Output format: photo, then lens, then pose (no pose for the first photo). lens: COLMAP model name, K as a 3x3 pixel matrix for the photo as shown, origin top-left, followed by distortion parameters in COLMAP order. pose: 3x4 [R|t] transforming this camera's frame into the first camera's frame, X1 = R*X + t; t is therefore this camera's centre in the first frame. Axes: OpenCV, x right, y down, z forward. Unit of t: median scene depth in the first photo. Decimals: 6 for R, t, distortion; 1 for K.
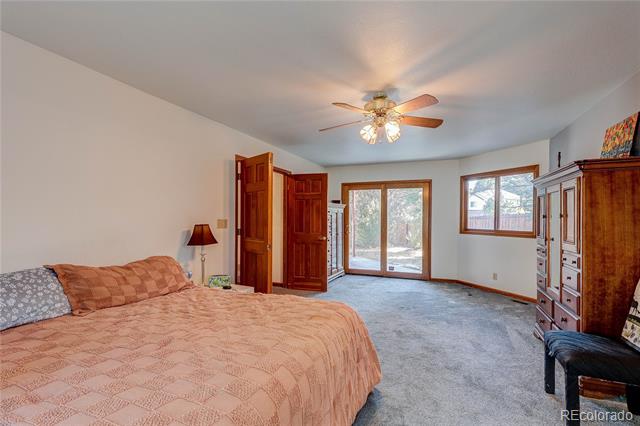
lens RADIAL K [[302.2, 0, 319.8], [0, 302.2, 216.5], [0, 0, 1]] dist [-0.002734, 0.000002]
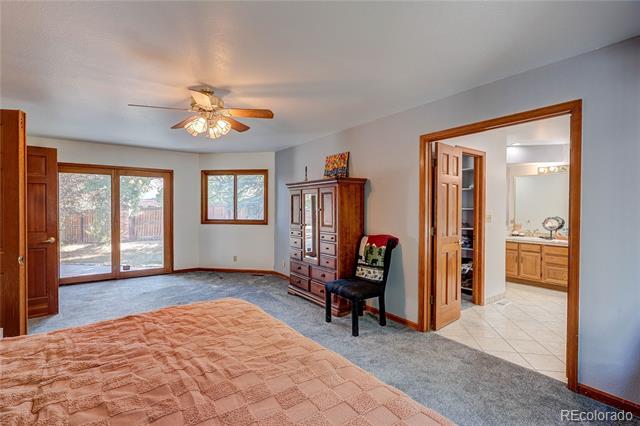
lens RADIAL K [[302.9, 0, 319.6], [0, 302.9, 203.6], [0, 0, 1]] dist [-0.004567, -0.000103]
pose [[0.522616, 0.010371, 0.852505, -0.267583], [-0.004865, 0.999946, -0.009183, -0.008860], [-0.852555, 0.000652, 0.522638, 0.091188]]
